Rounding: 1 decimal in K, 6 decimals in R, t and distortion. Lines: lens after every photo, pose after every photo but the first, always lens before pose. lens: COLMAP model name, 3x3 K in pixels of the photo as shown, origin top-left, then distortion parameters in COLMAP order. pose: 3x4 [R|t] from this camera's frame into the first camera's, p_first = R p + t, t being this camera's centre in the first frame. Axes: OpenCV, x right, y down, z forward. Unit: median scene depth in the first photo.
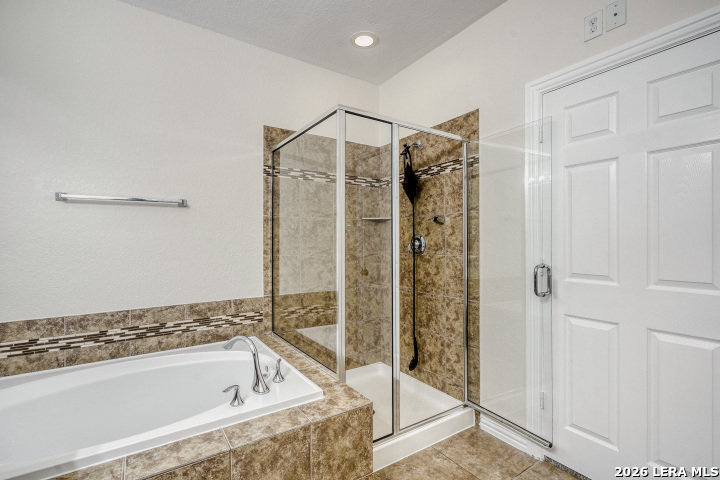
lens RADIAL K [[331.9, 0, 362.2], [0, 331.9, 244.2], [0, 0, 1]] dist [0.000899, -0.000811]
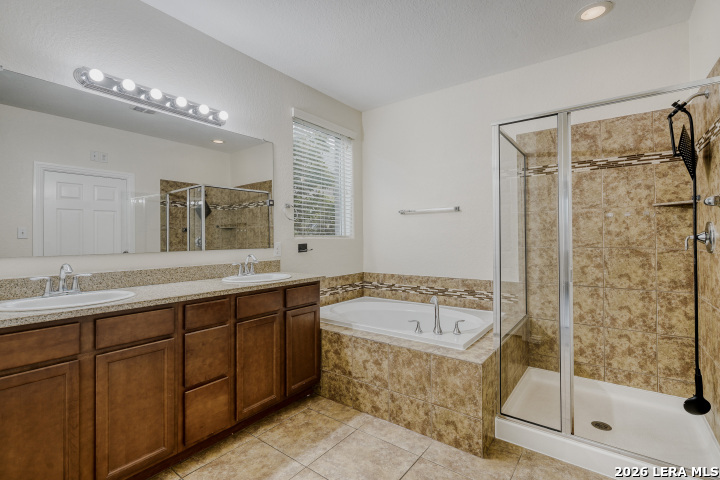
lens RADIAL K [[331.9, 0, 362.0], [0, 331.9, 236.3], [0, 0, 1]] dist [0.000899, -0.000811]
pose [[0.346629, -0.001593, -0.938001, 0.688095], [-0.002407, 0.999994, -0.002588, 0.002542], [0.937999, 0.003155, 0.346623, 0.097510]]
